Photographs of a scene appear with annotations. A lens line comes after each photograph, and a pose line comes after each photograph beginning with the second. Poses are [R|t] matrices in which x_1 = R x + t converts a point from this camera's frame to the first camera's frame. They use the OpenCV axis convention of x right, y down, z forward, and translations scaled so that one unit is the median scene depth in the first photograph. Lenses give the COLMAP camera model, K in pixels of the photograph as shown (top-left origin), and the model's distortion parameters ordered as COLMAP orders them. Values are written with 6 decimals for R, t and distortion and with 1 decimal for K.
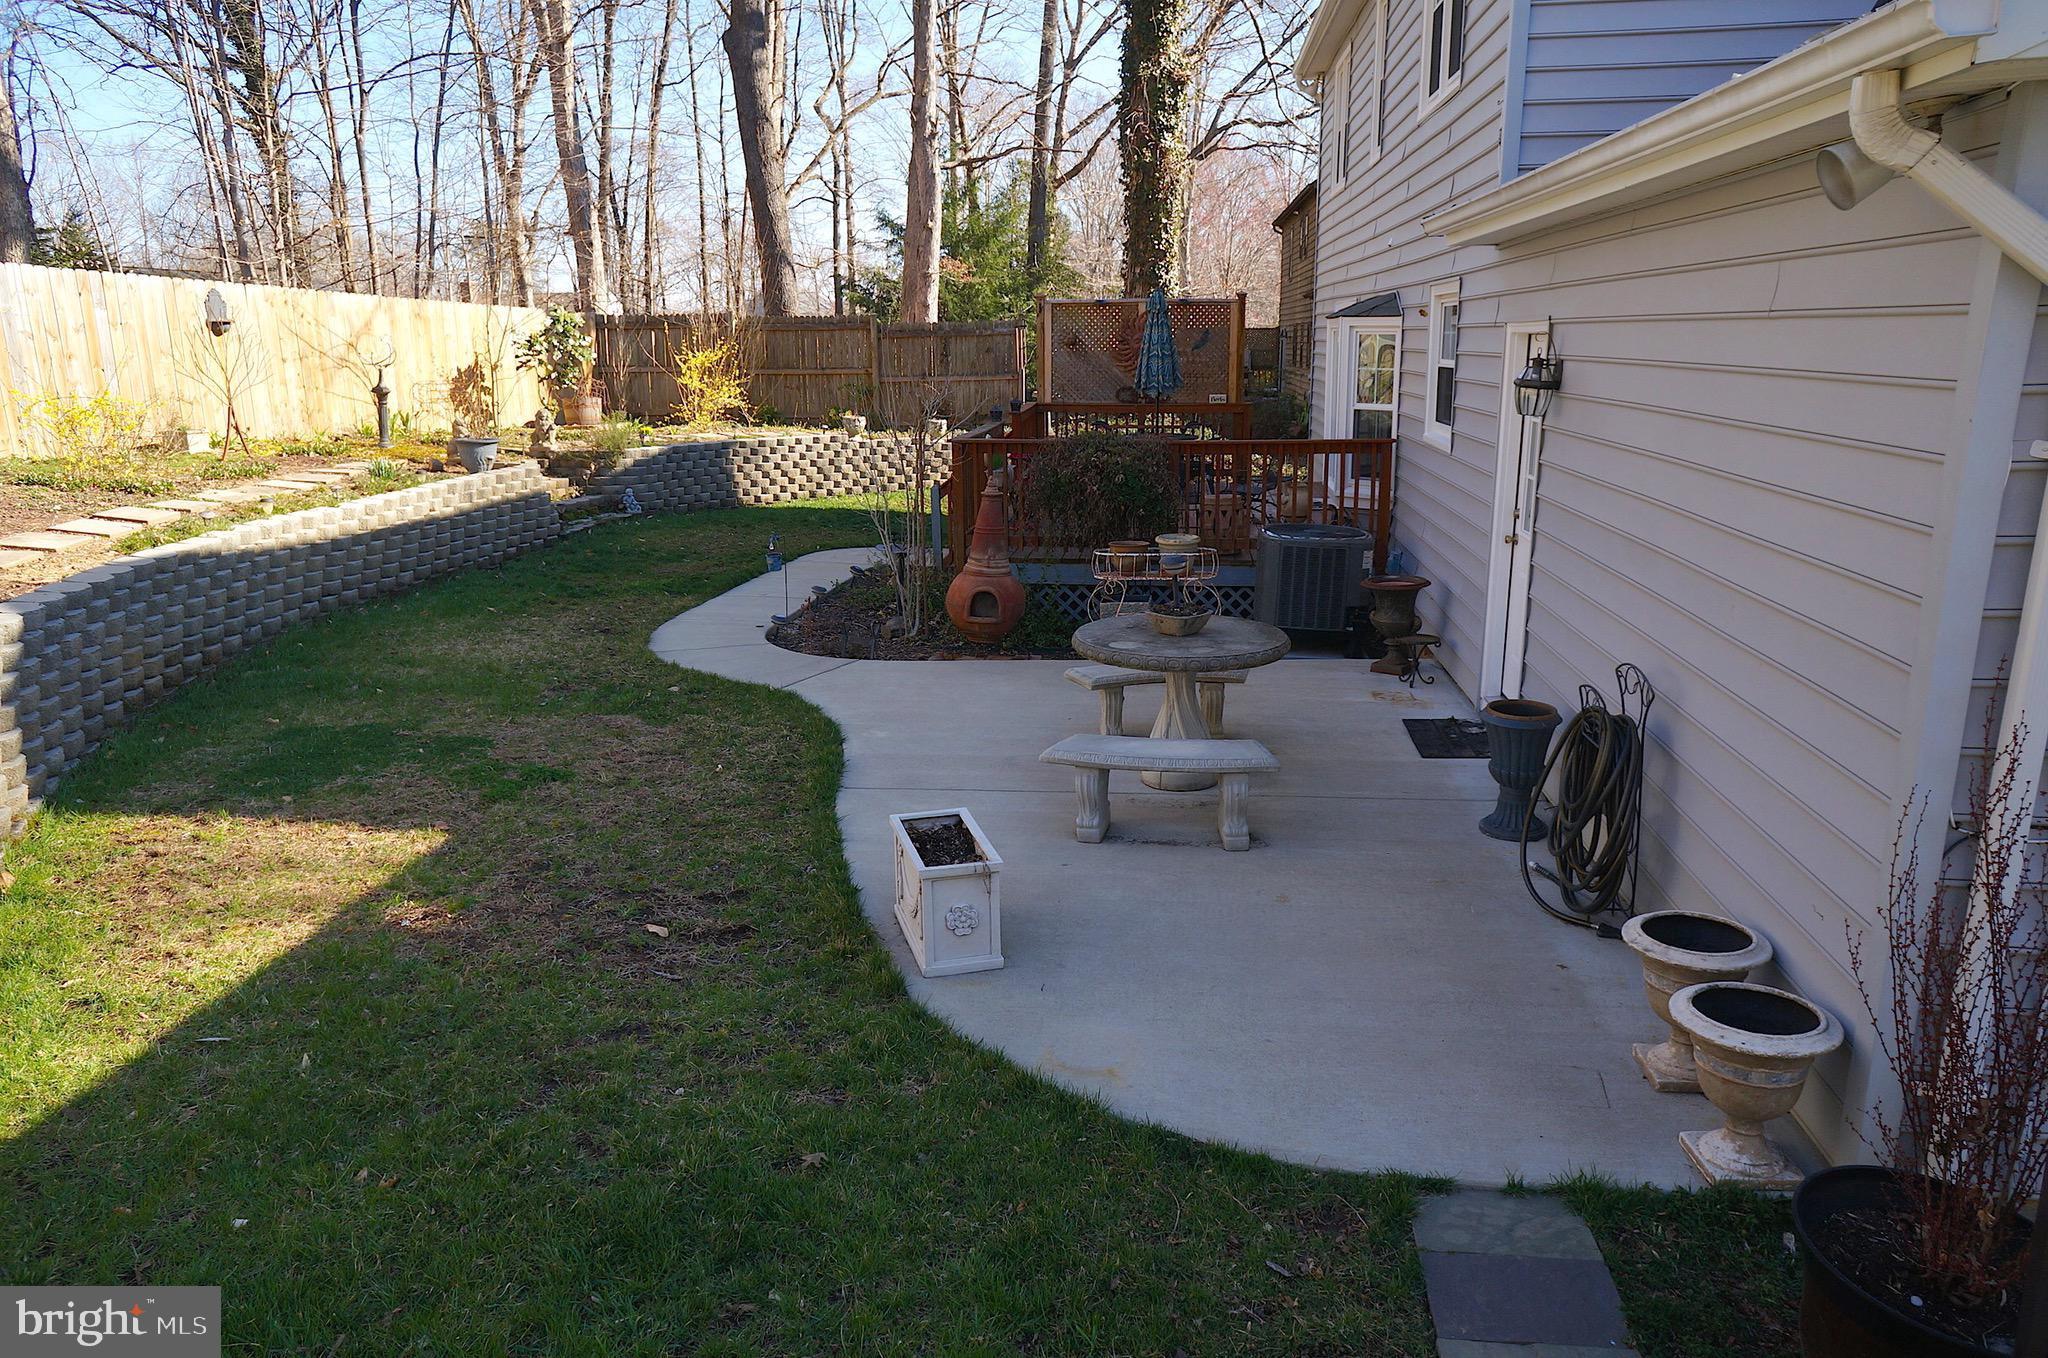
lens RADIAL K [[1382.4, 0, 1024.0], [0, 1382.4, 679.0], [0, 0, 1]] dist [-0.069881, 0.095142]
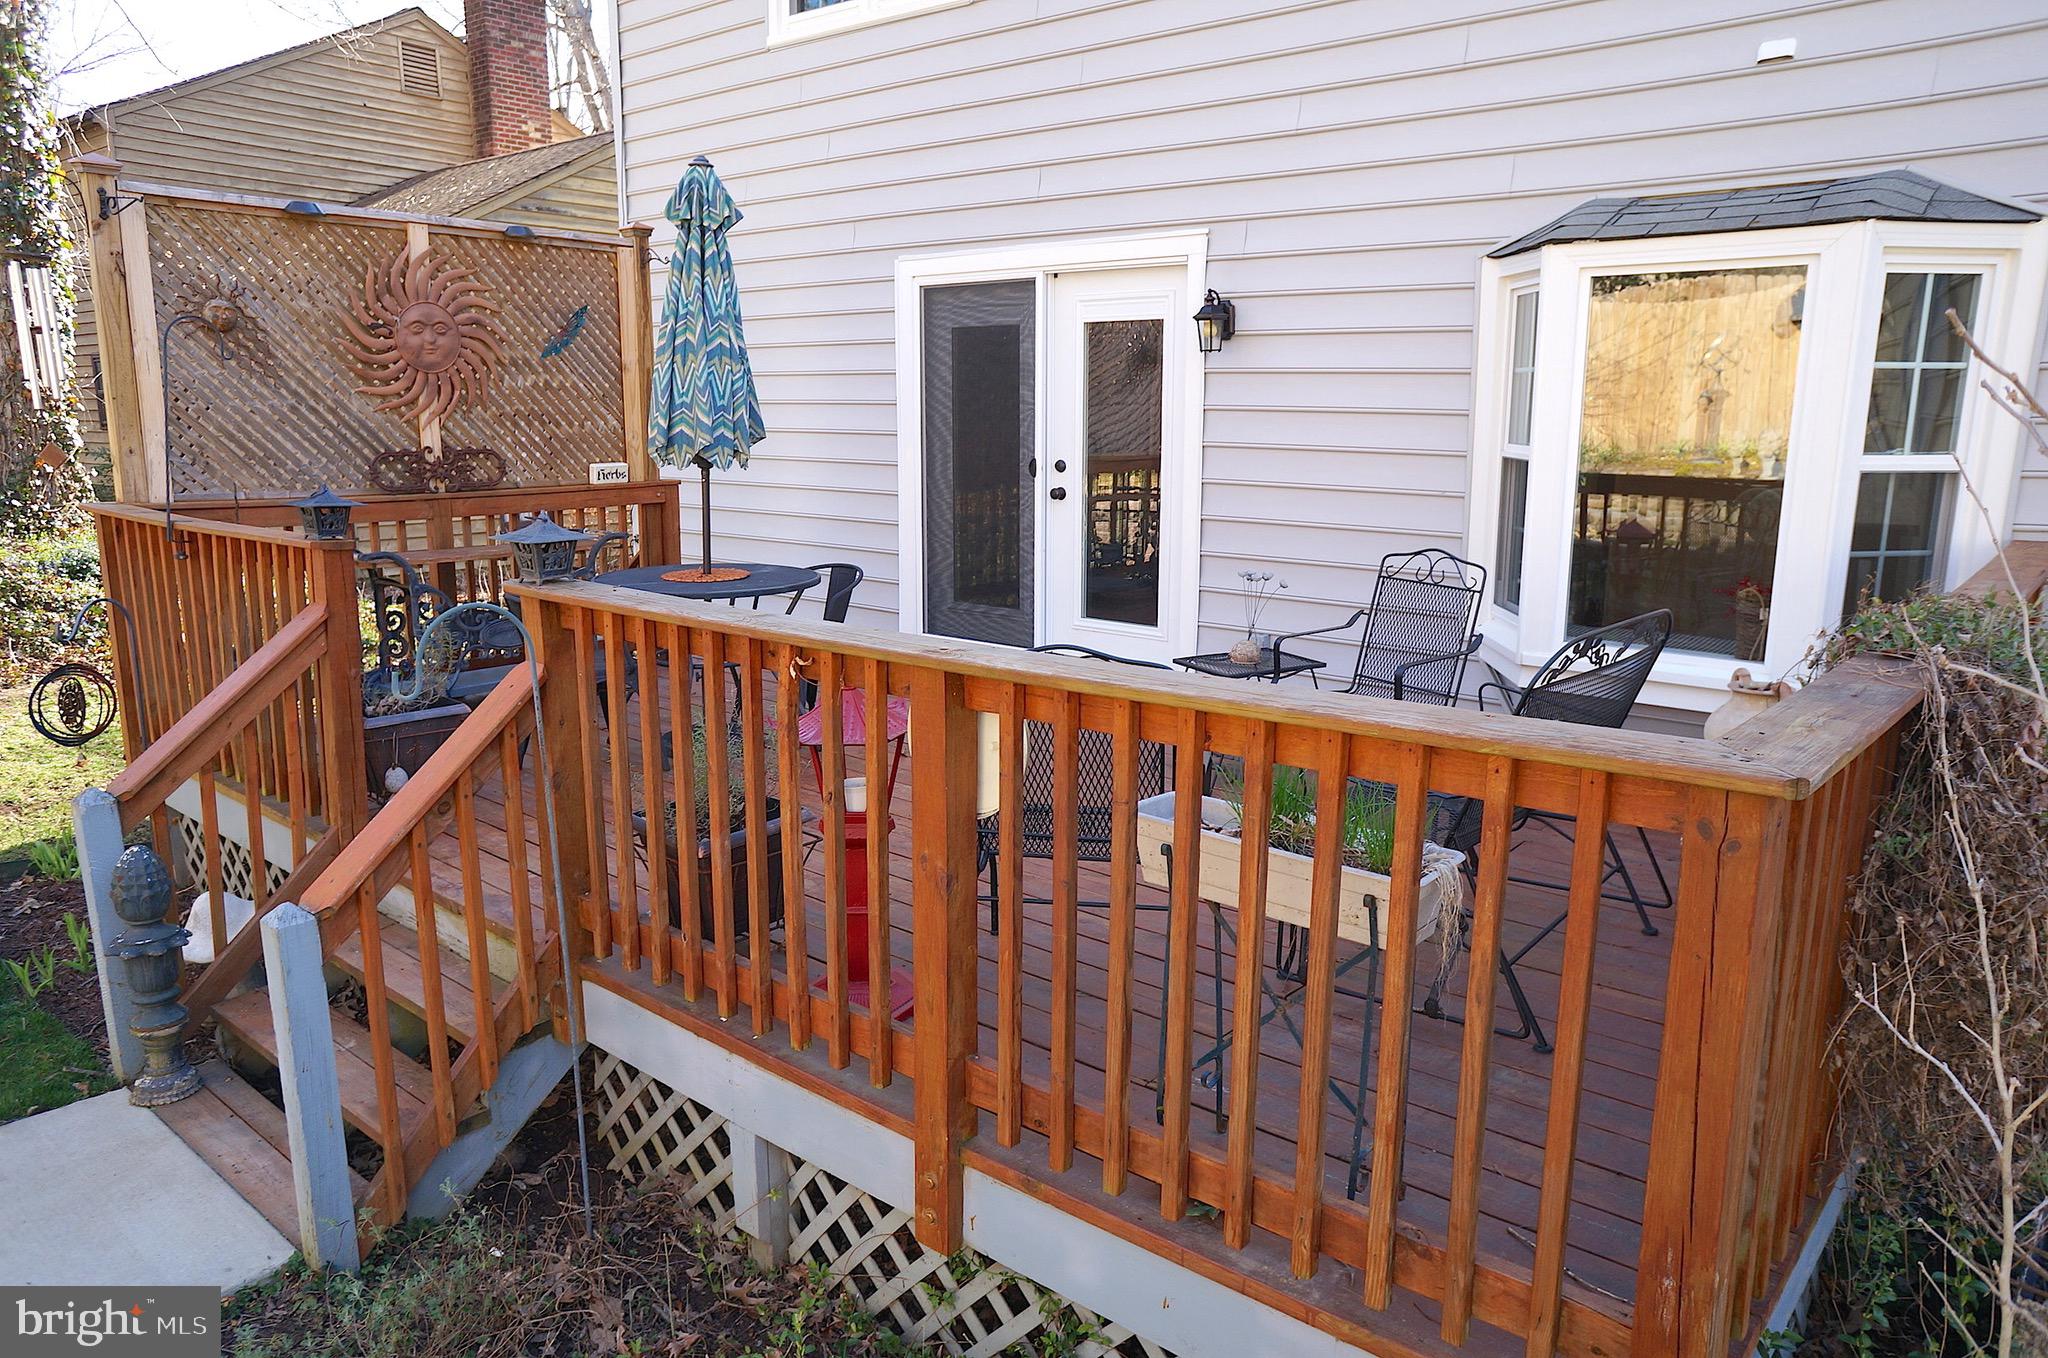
lens RADIAL K [[1382.4, 0, 1024.0], [0, 1382.4, 679.0], [0, 0, 1]] dist [-0.069881, 0.095142]
pose [[0.561611, -0.151539, 0.813405, -0.130898], [0.191657, 0.980173, 0.050280, -0.128926], [-0.804898, 0.127657, 0.579520, 0.616387]]
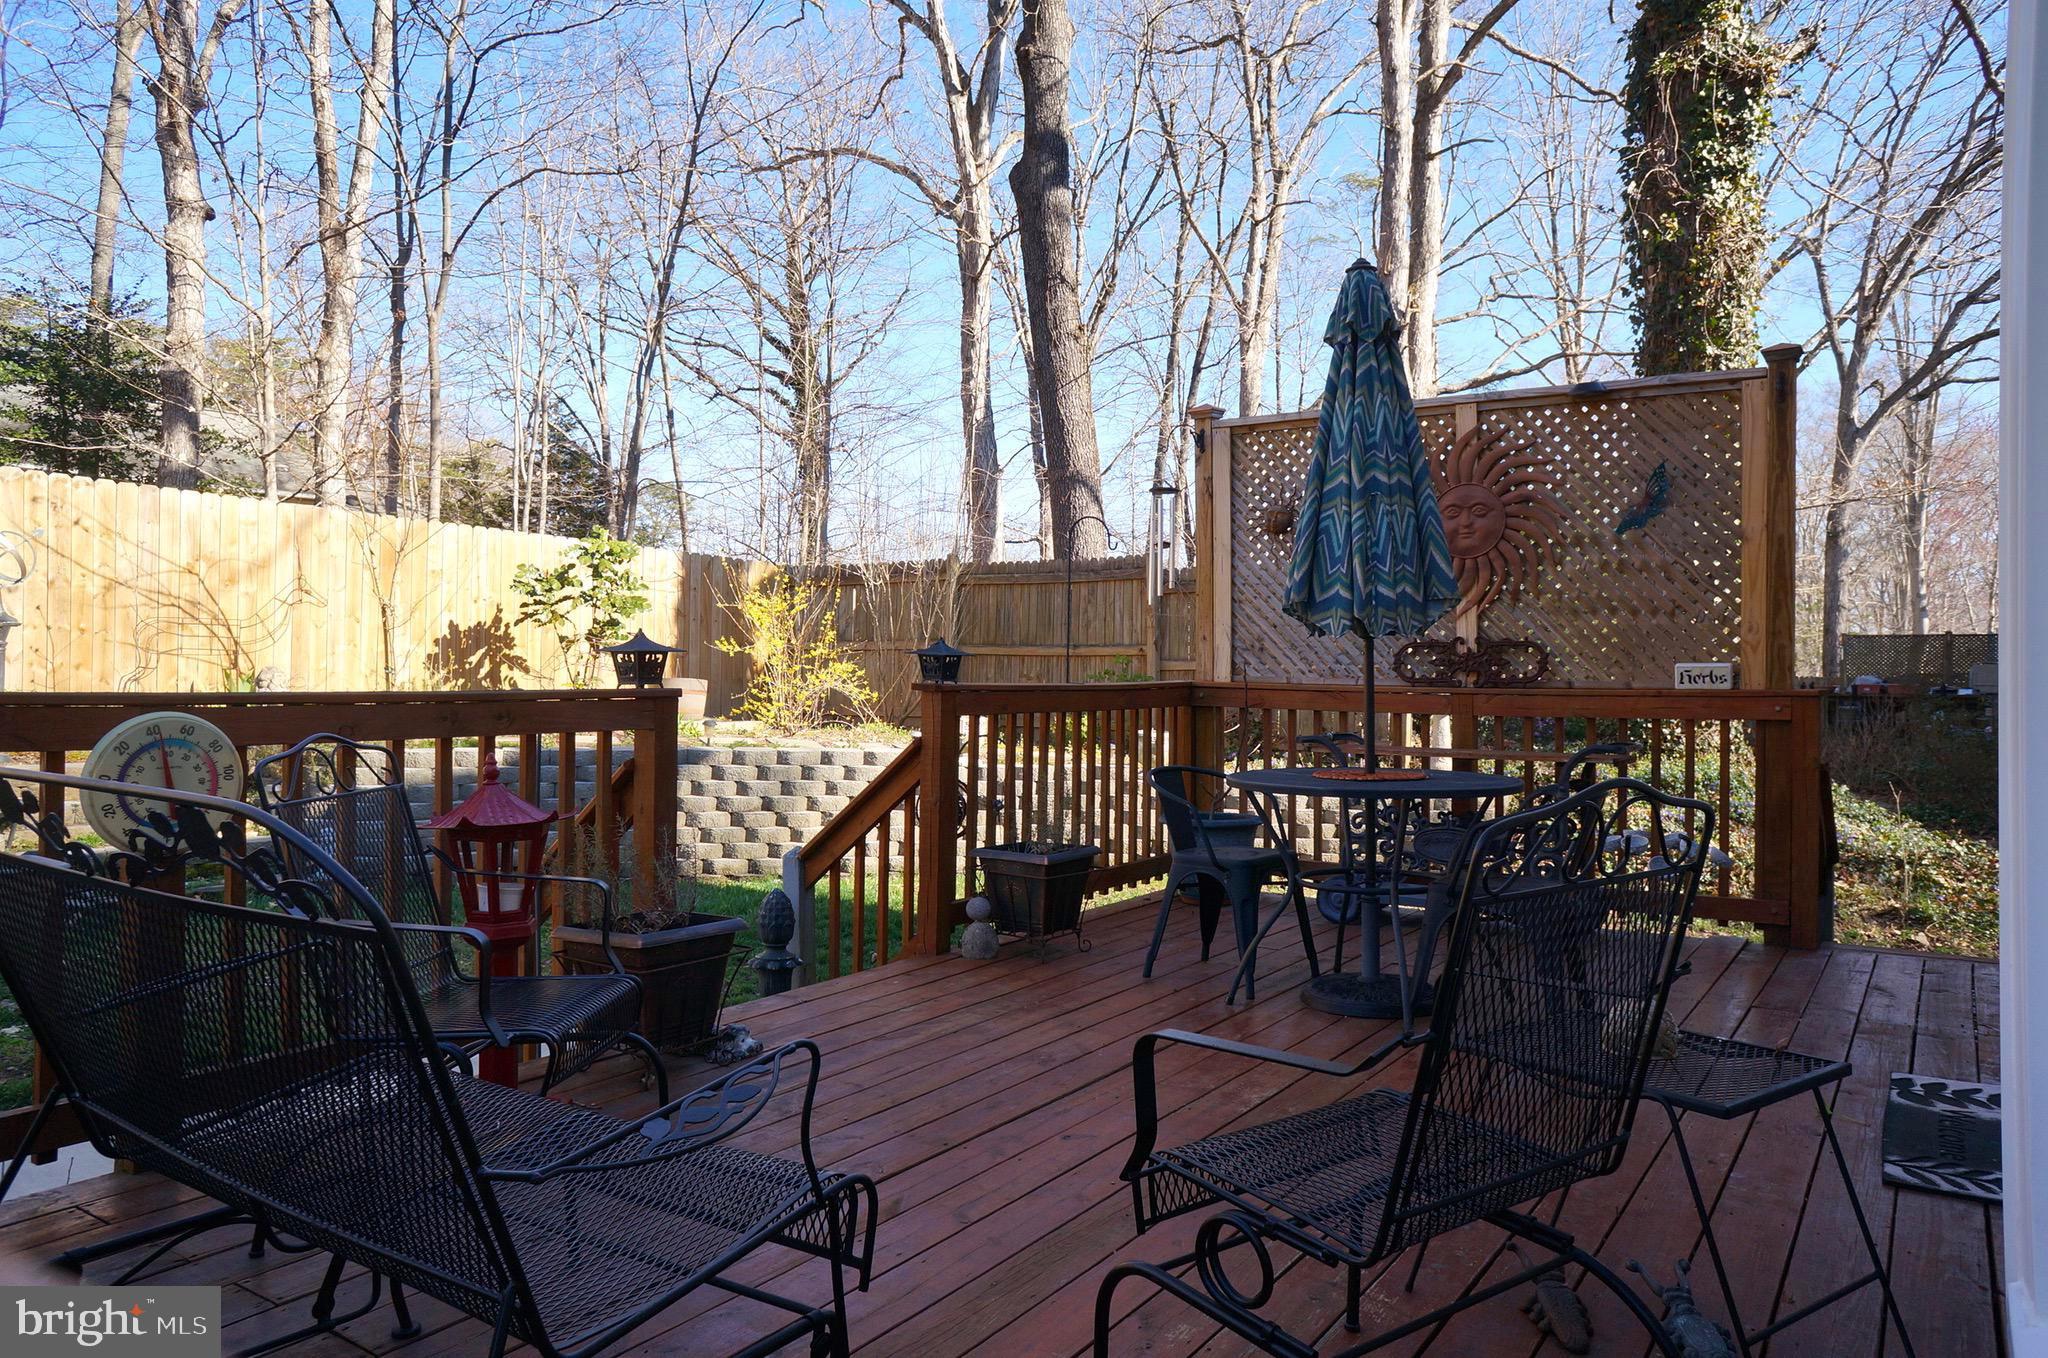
lens RADIAL K [[1382.4, 0, 1024.0], [0, 1382.4, 679.0], [0, 0, 1]] dist [-0.069881, 0.095142]
pose [[0.883876, 0.017133, -0.467407, 0.139631], [-0.128662, 0.969682, -0.207759, -0.108577], [0.449677, 0.243771, 0.859283, 0.612072]]
